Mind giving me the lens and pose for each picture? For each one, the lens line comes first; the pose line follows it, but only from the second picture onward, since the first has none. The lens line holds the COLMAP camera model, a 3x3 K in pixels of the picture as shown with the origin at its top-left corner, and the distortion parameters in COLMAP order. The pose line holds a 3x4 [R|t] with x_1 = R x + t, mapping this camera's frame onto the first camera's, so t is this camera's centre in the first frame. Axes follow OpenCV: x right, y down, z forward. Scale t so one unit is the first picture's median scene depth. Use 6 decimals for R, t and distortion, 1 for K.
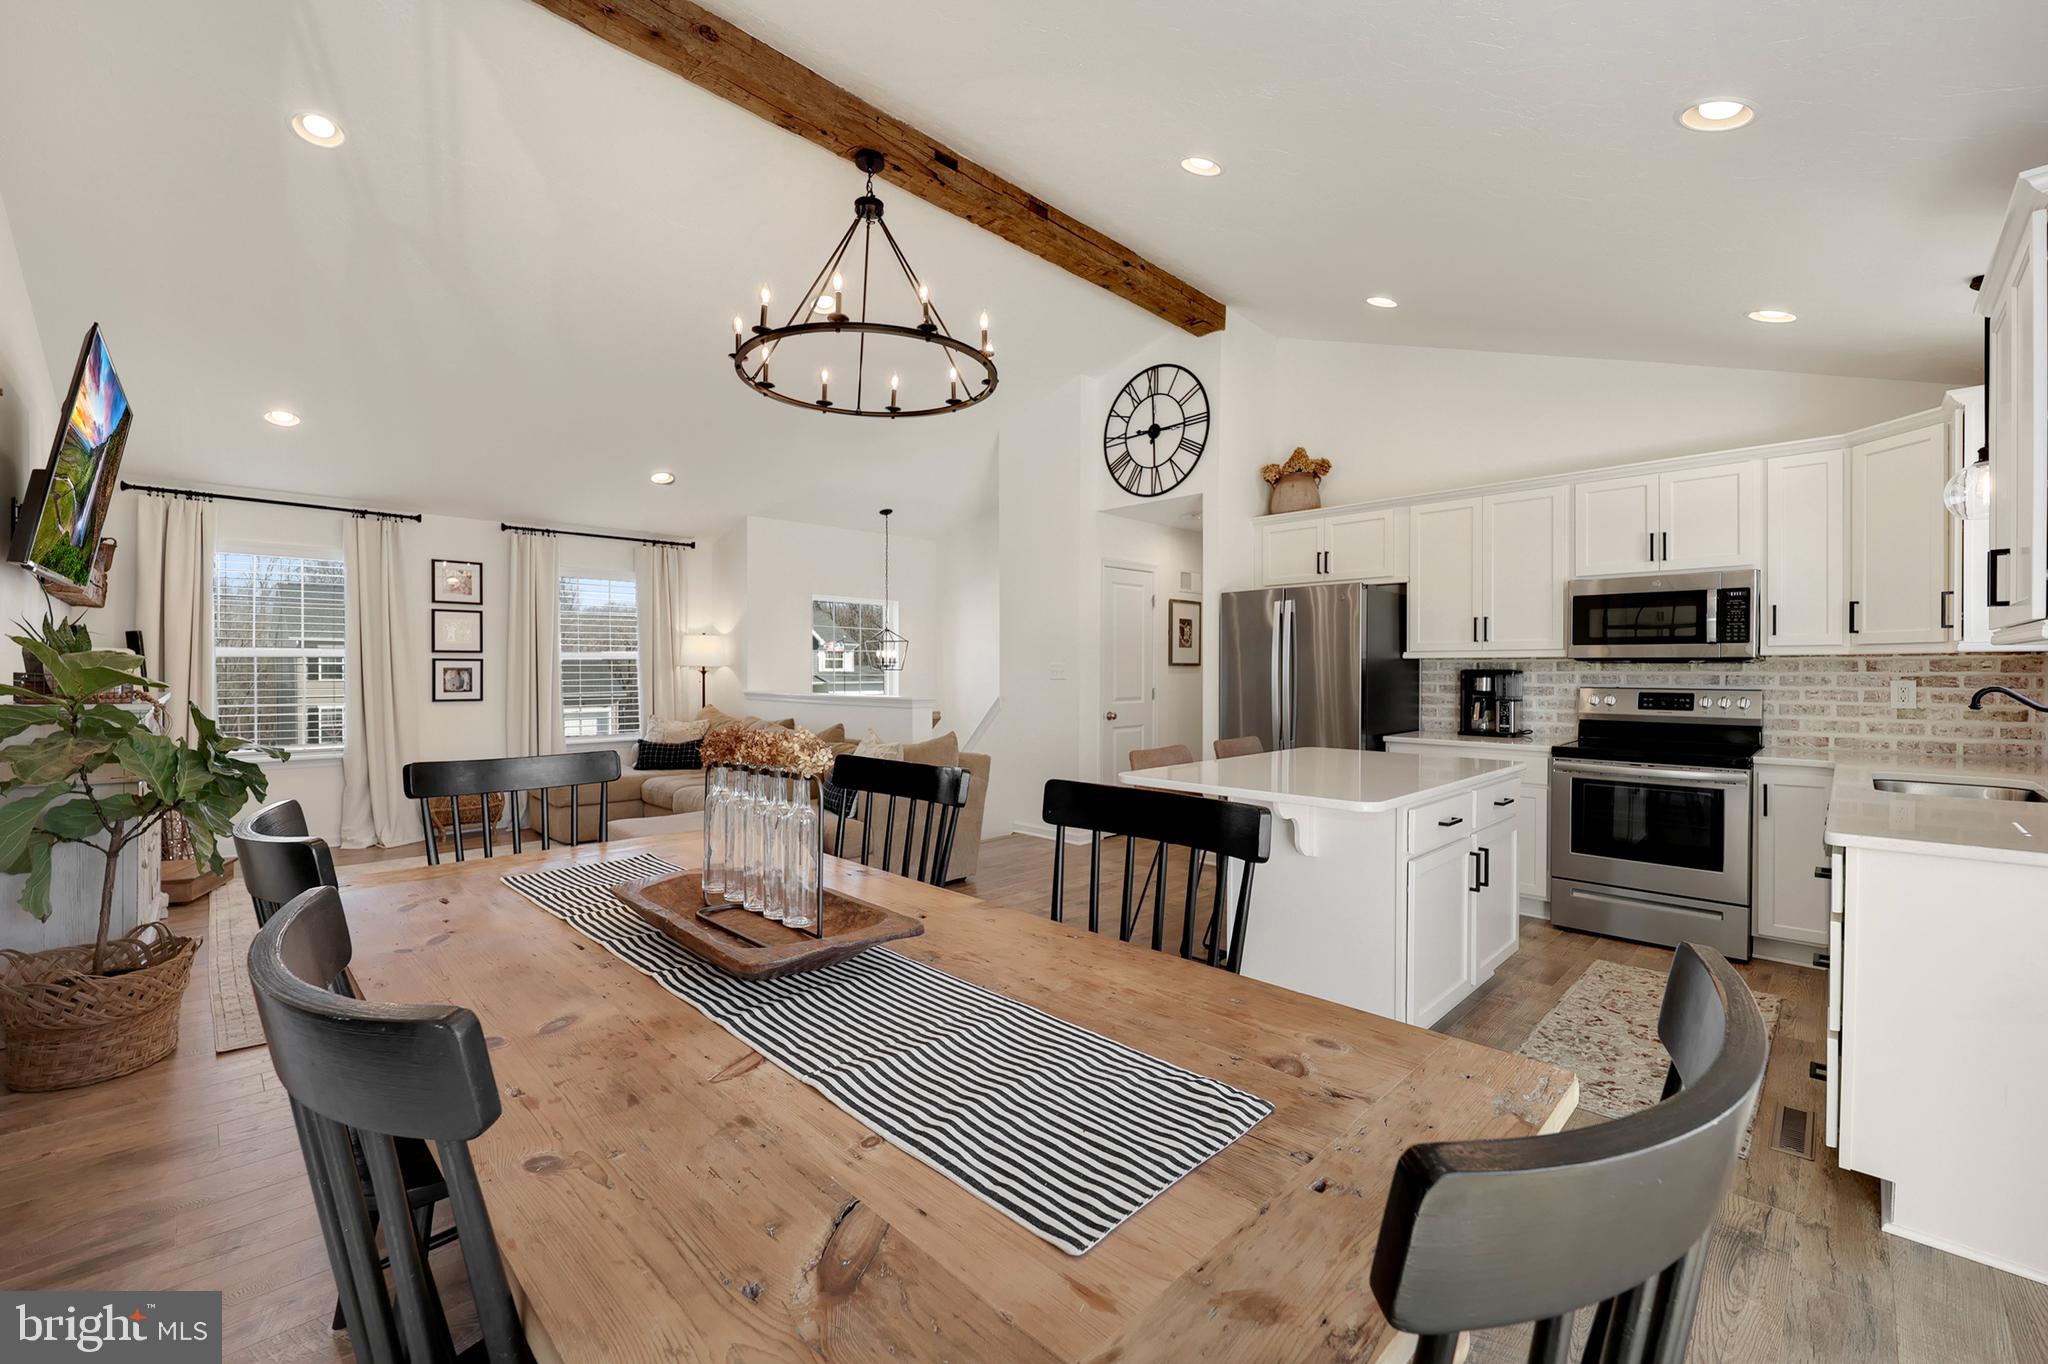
lens RADIAL K [[842.2, 0, 1018.0], [0, 842.2, 676.2], [0, 0, 1]] dist [0.001078, -0.005772]
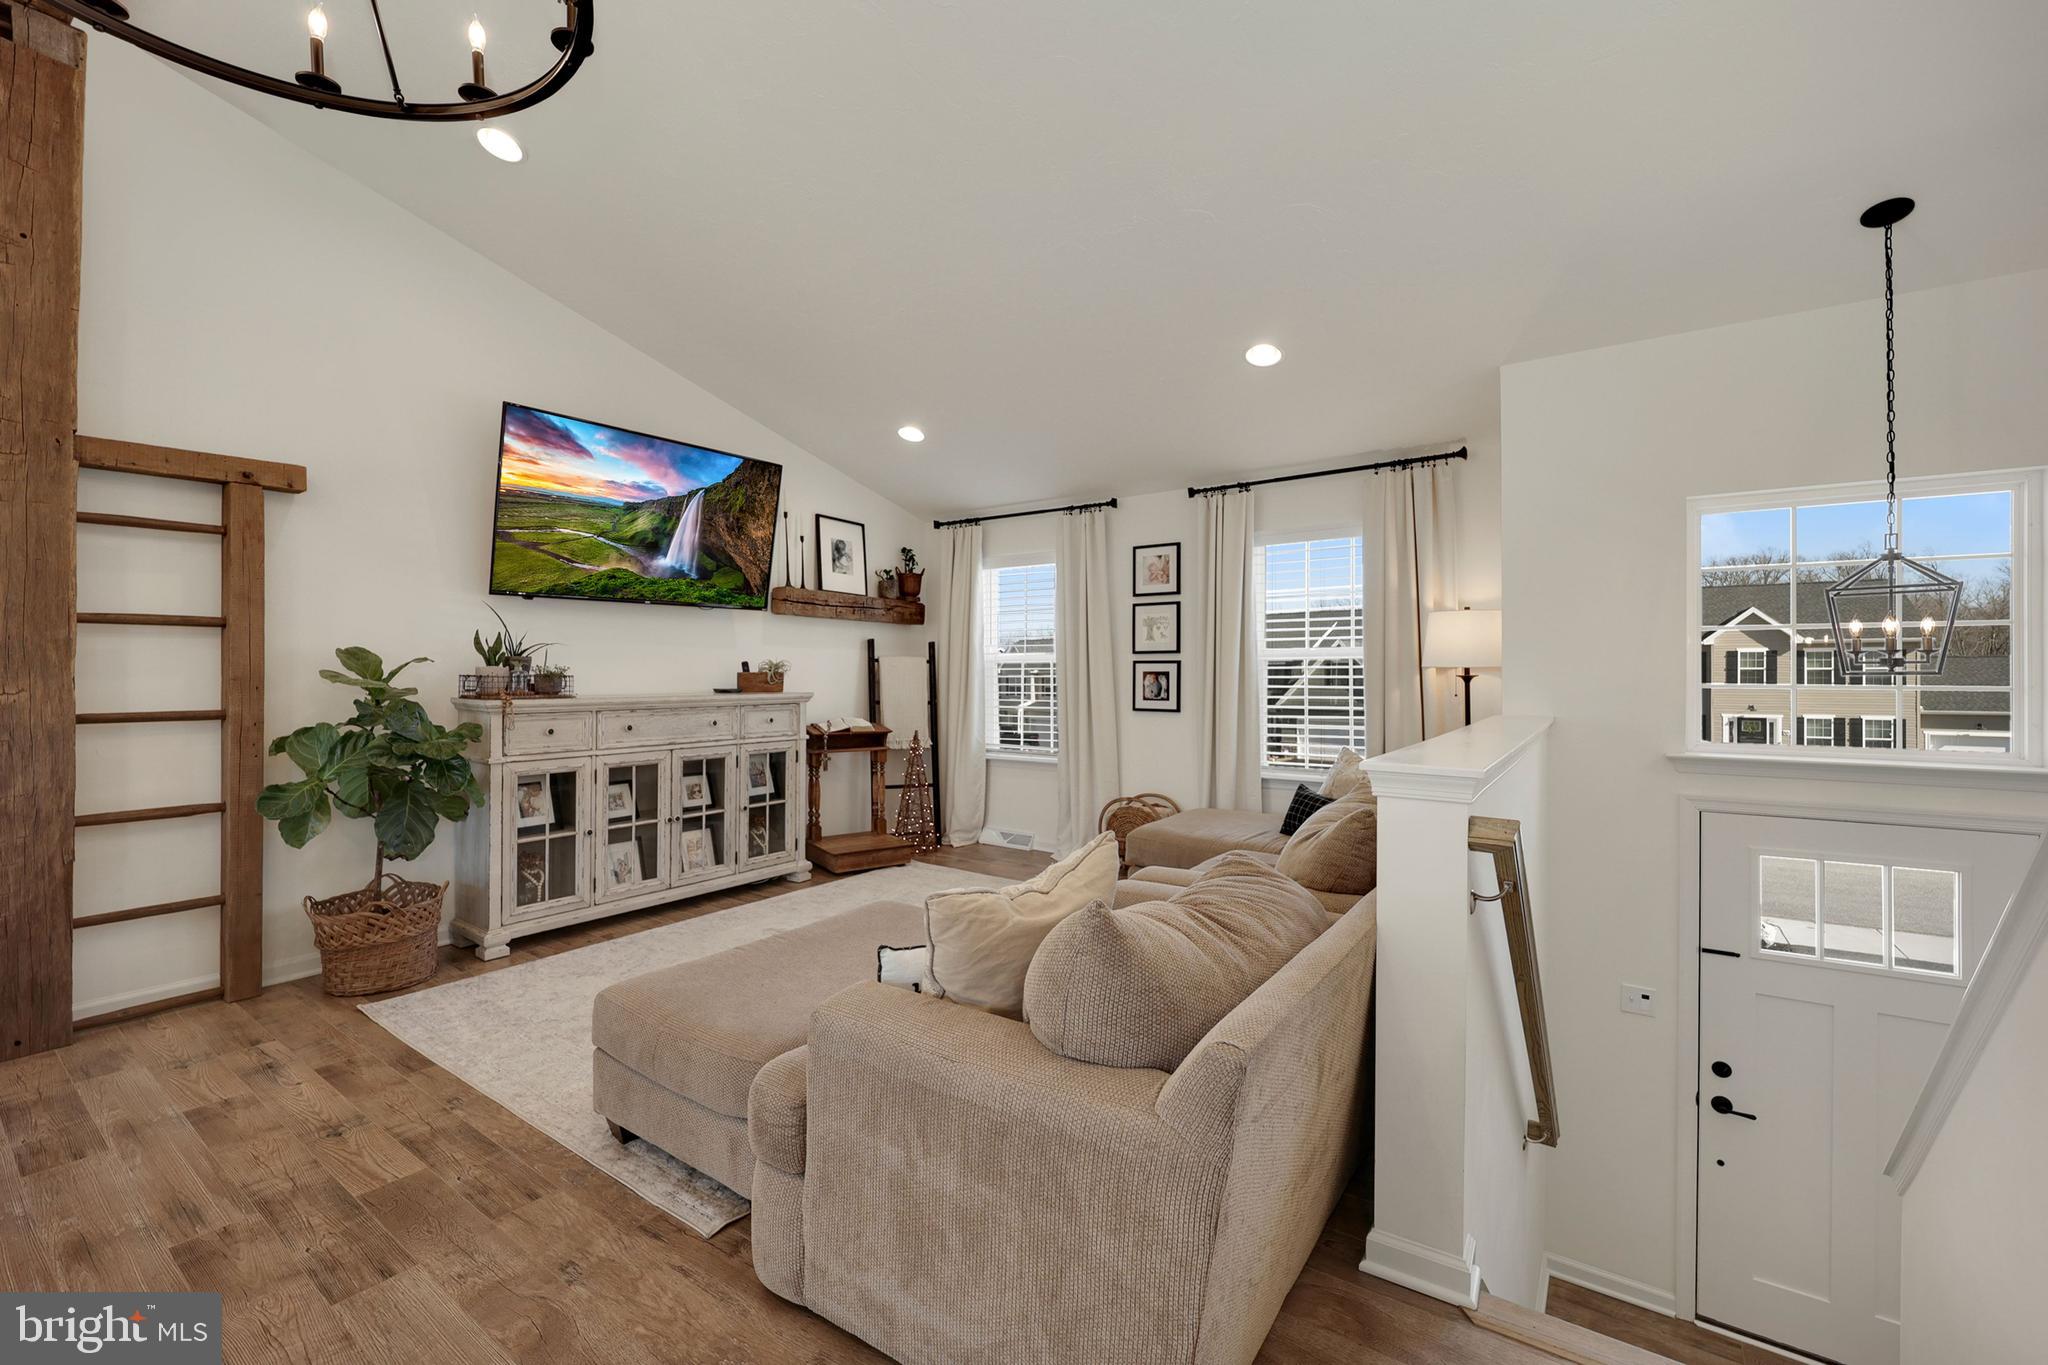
lens RADIAL K [[842.2, 0, 1015.3], [0, 842.2, 666.4], [0, 0, 1]] dist [0.001078, -0.005772]
pose [[0.170209, -0.009862, -0.985359, 0.169672], [-0.008615, 0.999897, -0.011496, -0.004702], [0.985370, 0.010446, 0.170106, 0.867370]]
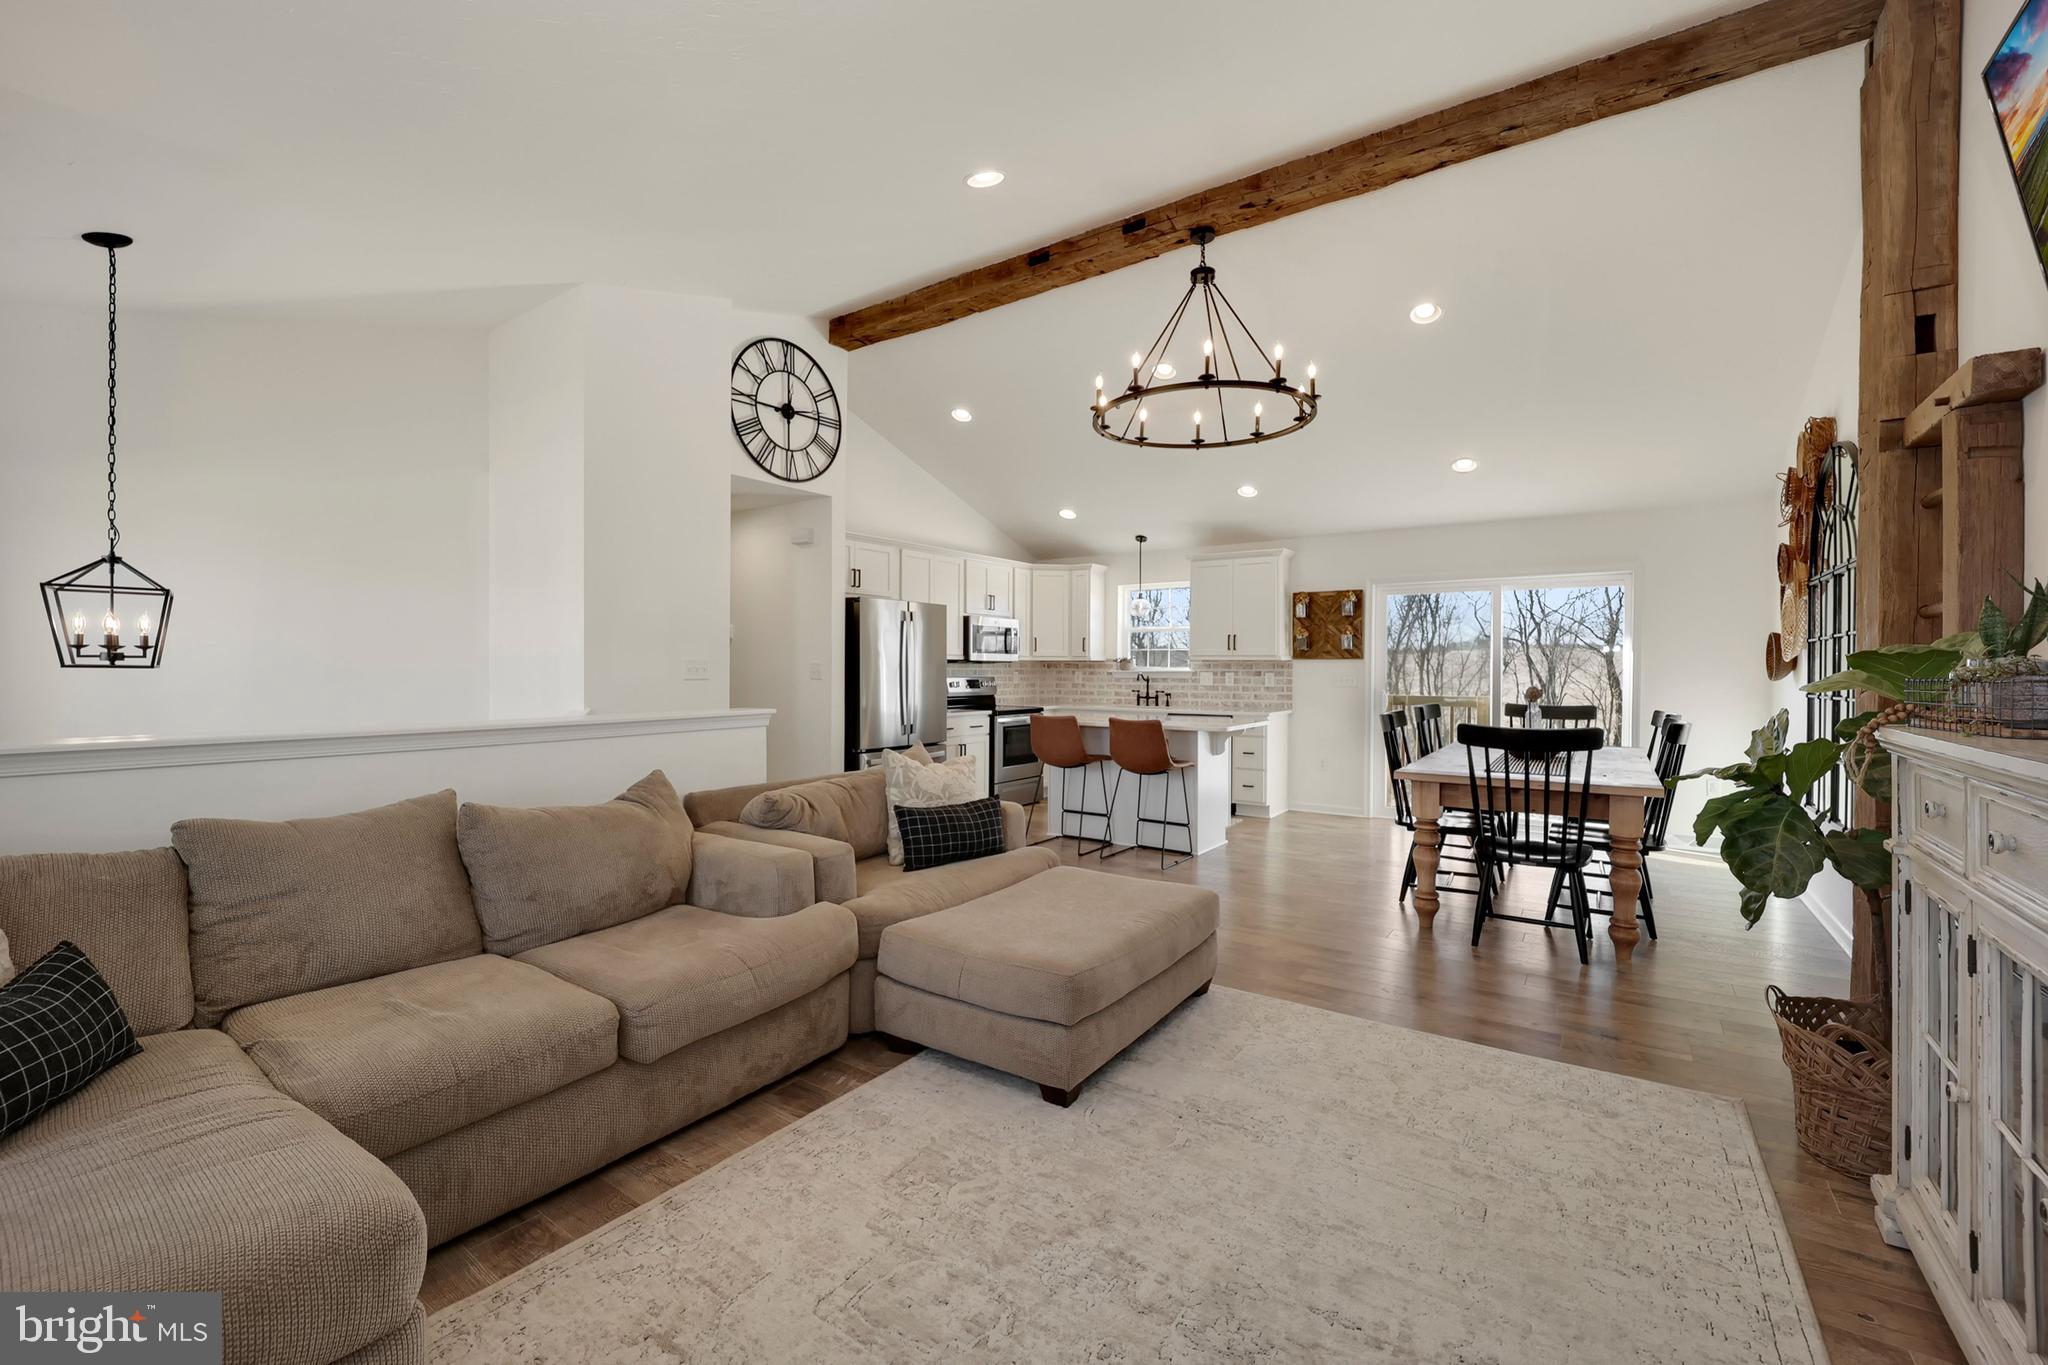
lens RADIAL K [[842.2, 0, 1025.8], [0, 842.2, 669.6], [0, 0, 1]] dist [0.001078, -0.005772]
pose [[-0.185860, -0.003754, 0.982569, -0.865655], [0.004855, 0.999977, 0.004739, -0.008462], [-0.982564, 0.005651, -0.185837, 0.983022]]
